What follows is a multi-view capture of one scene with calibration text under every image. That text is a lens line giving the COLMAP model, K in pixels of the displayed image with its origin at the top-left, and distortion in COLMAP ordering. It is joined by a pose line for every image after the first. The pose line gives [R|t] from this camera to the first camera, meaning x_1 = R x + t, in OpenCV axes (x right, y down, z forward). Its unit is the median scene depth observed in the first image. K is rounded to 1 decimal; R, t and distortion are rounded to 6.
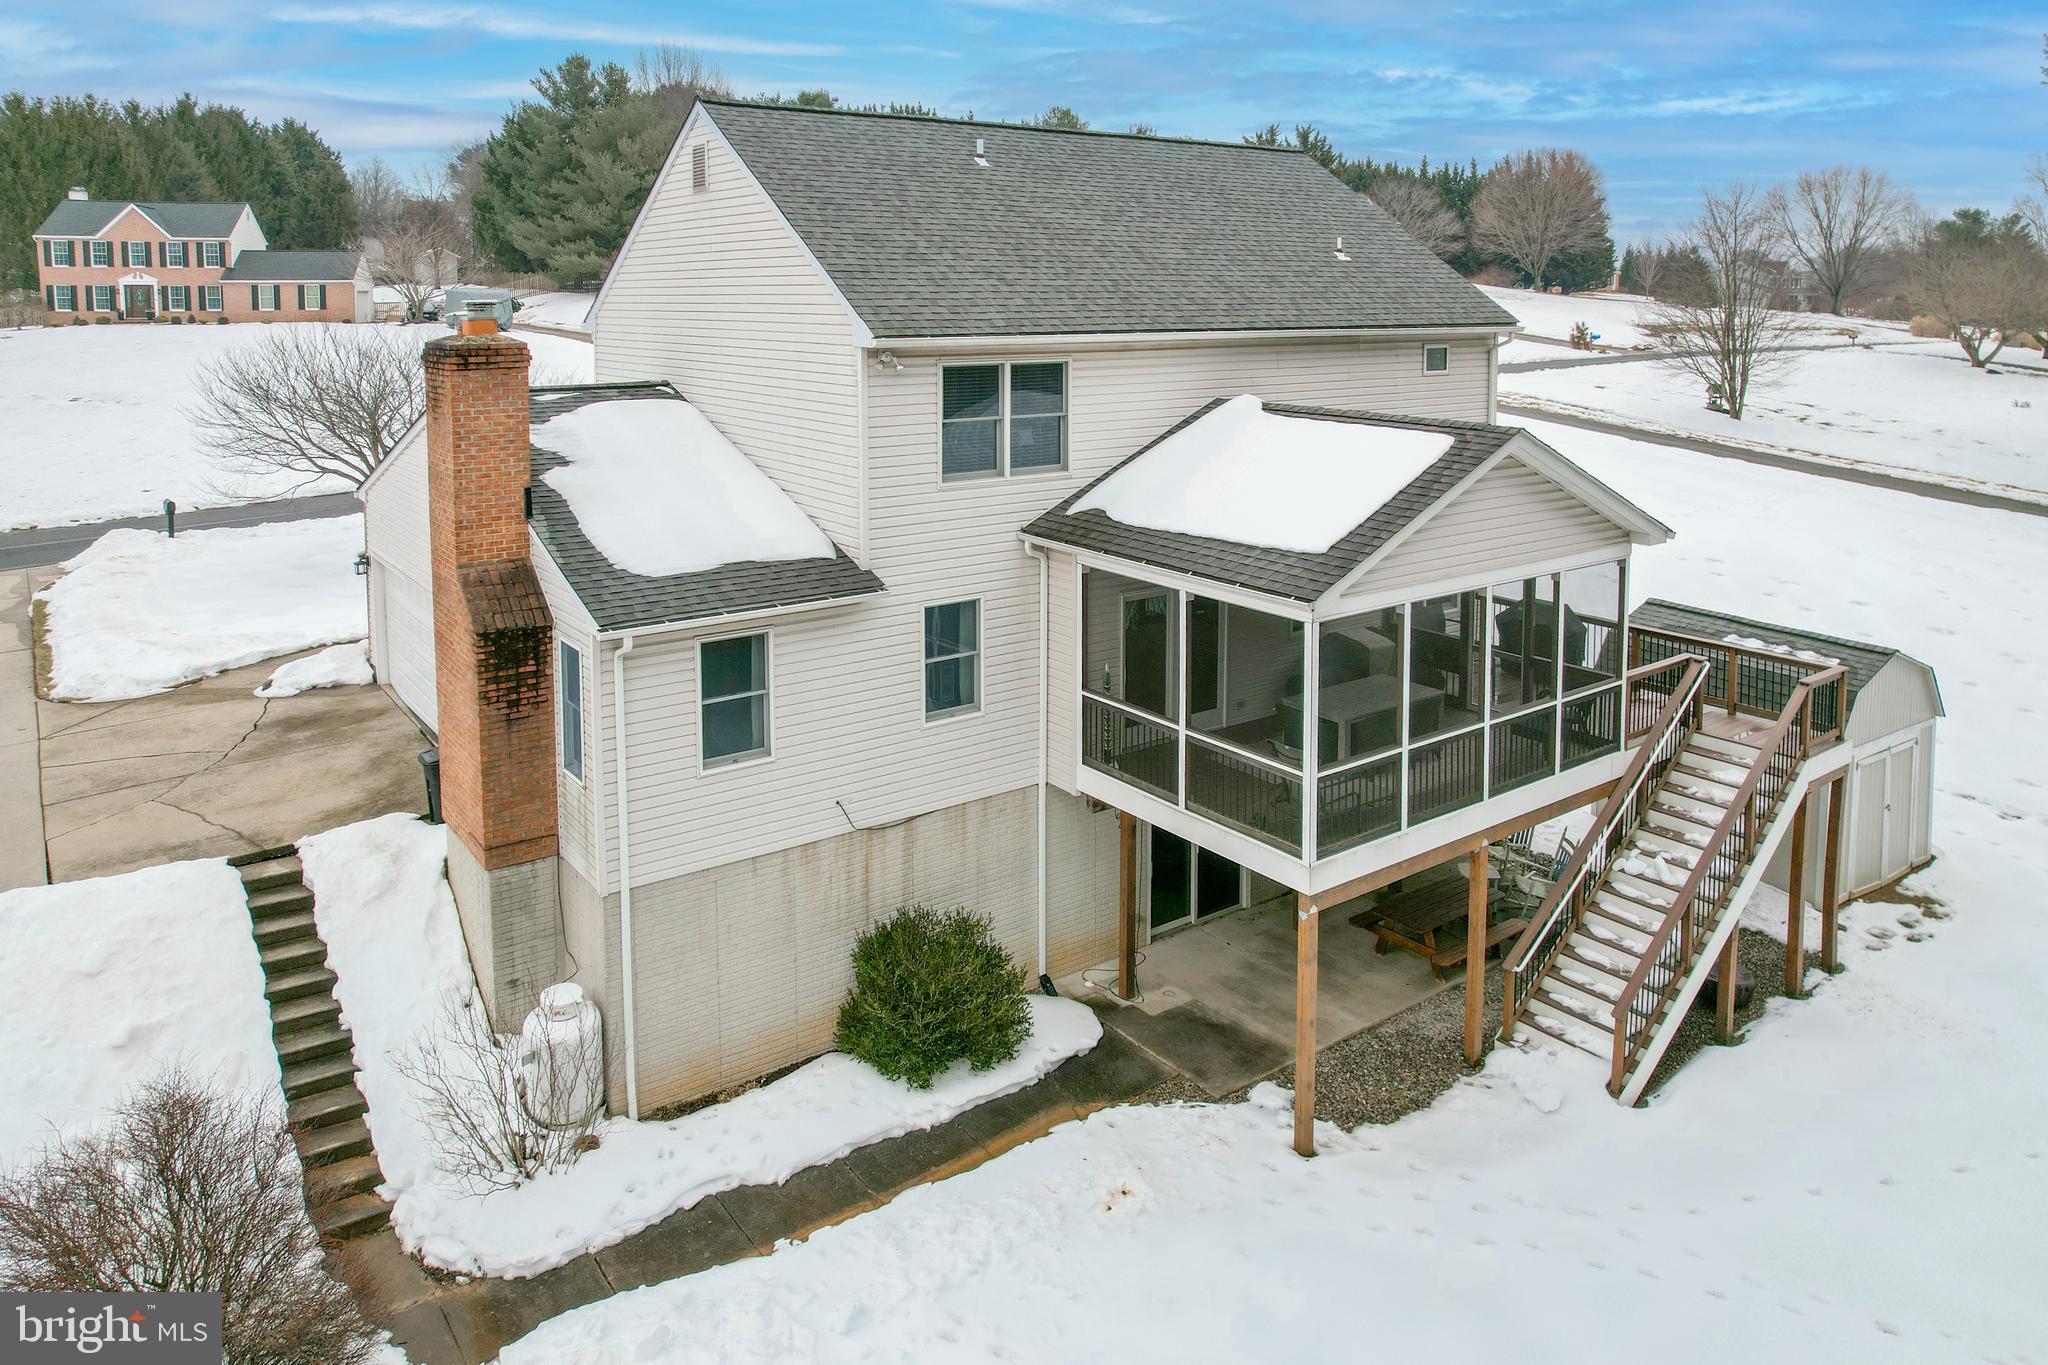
lens RADIAL K [[1357.2, 0, 1021.7], [0, 1357.2, 656.3], [0, 0, 1]] dist [-0.041559, 0.044721]
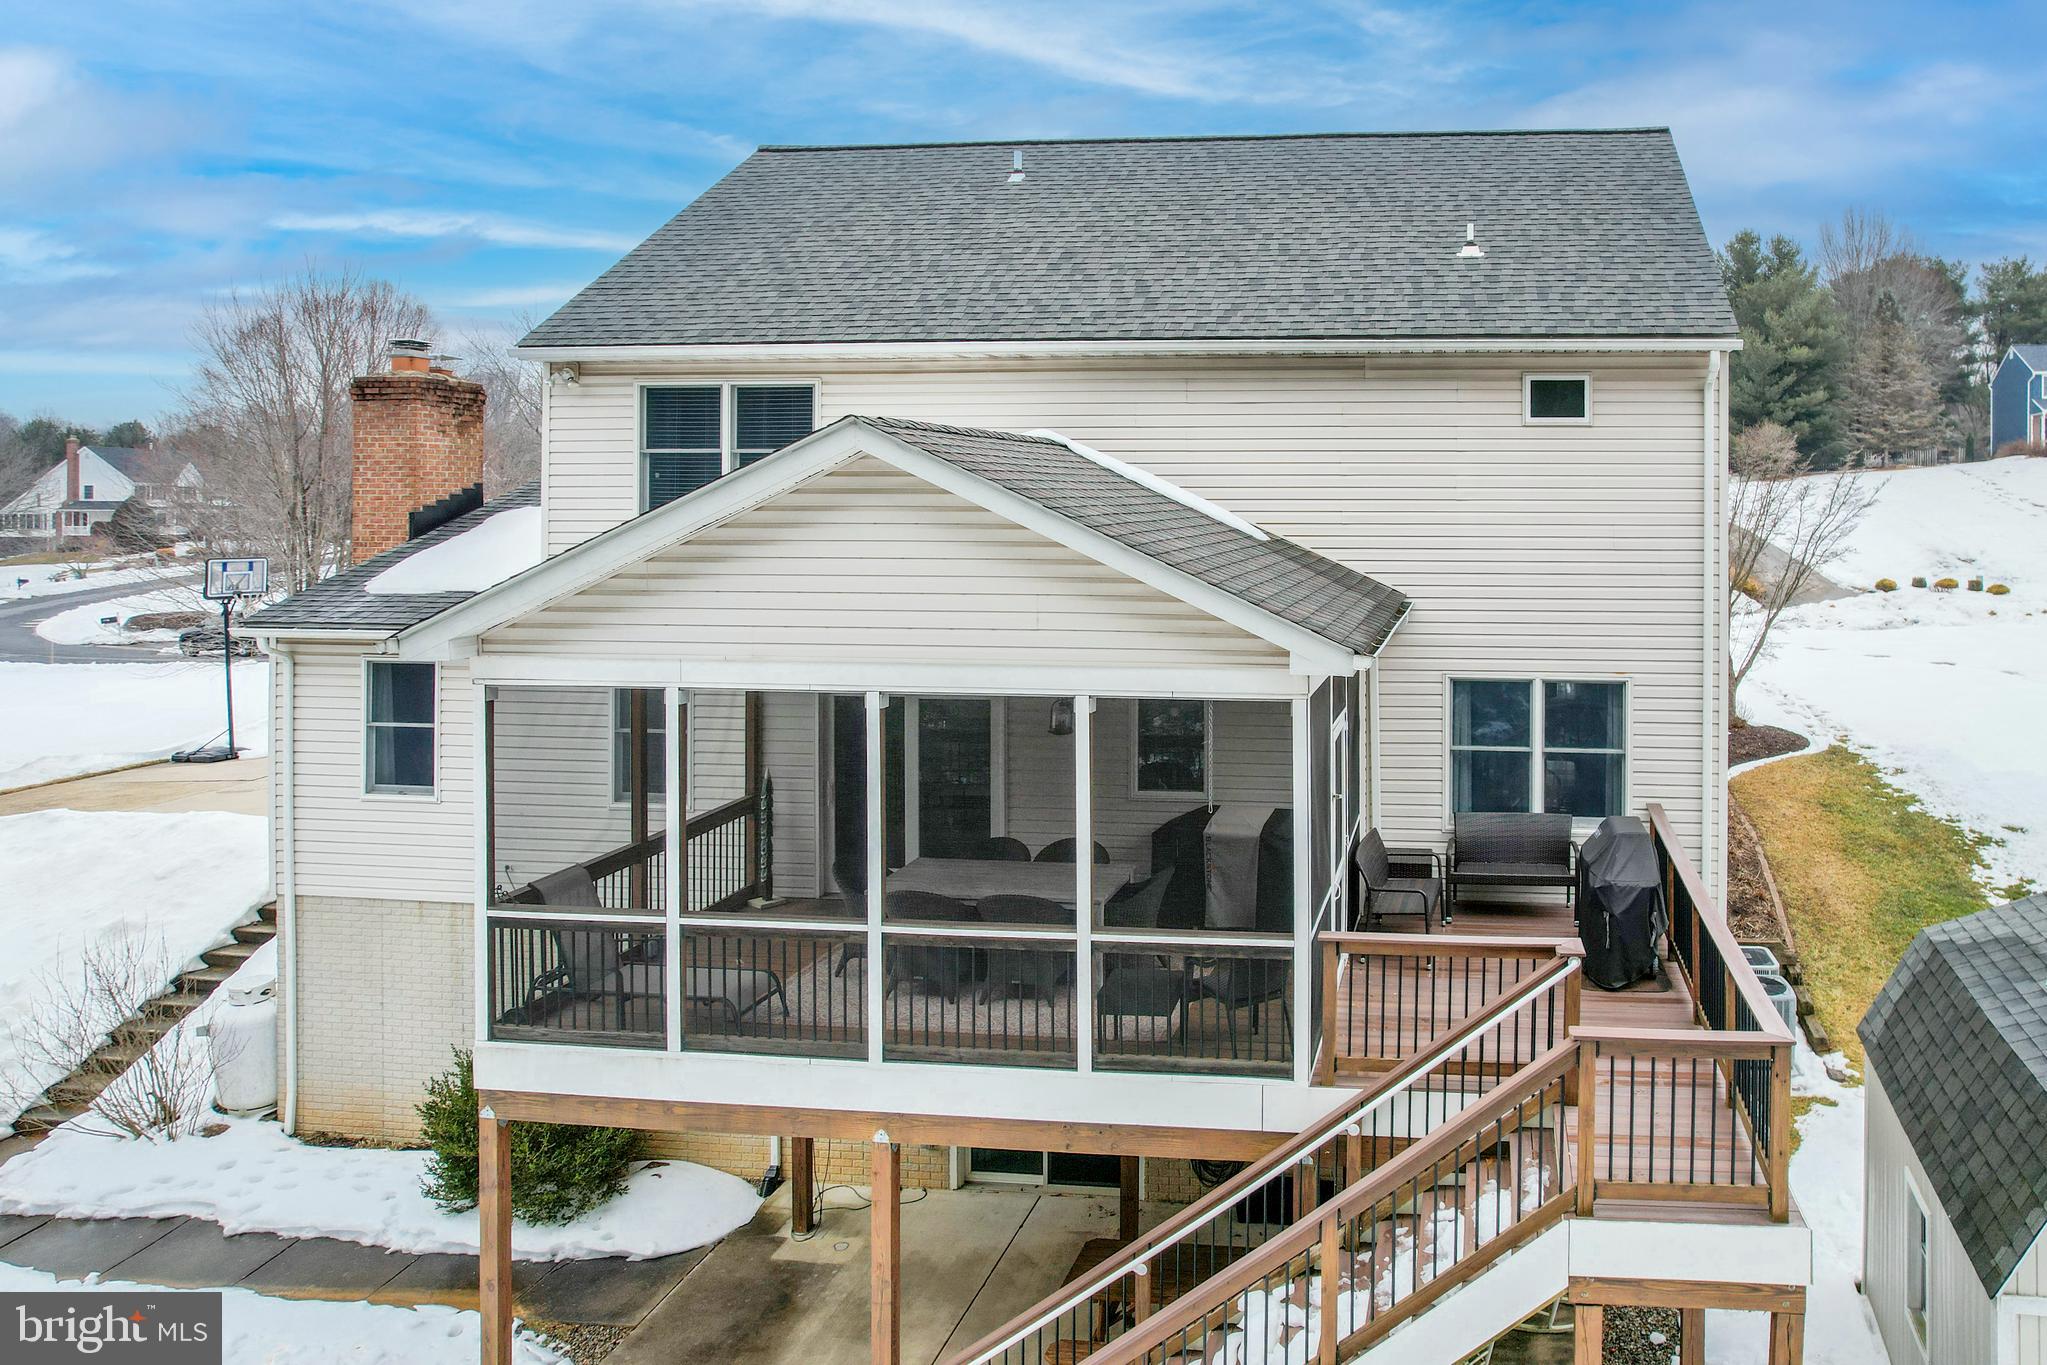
lens RADIAL K [[1391.5, 0, 1023.5], [0, 1391.5, 682.5], [0, 0, 1]] dist [-0.036003, 0.051762]
pose [[0.726982, 0.104766, -0.678617, 0.736219], [-0.185757, 0.981448, -0.047478, -0.031600], [0.661053, 0.160574, 0.732956, 0.543888]]
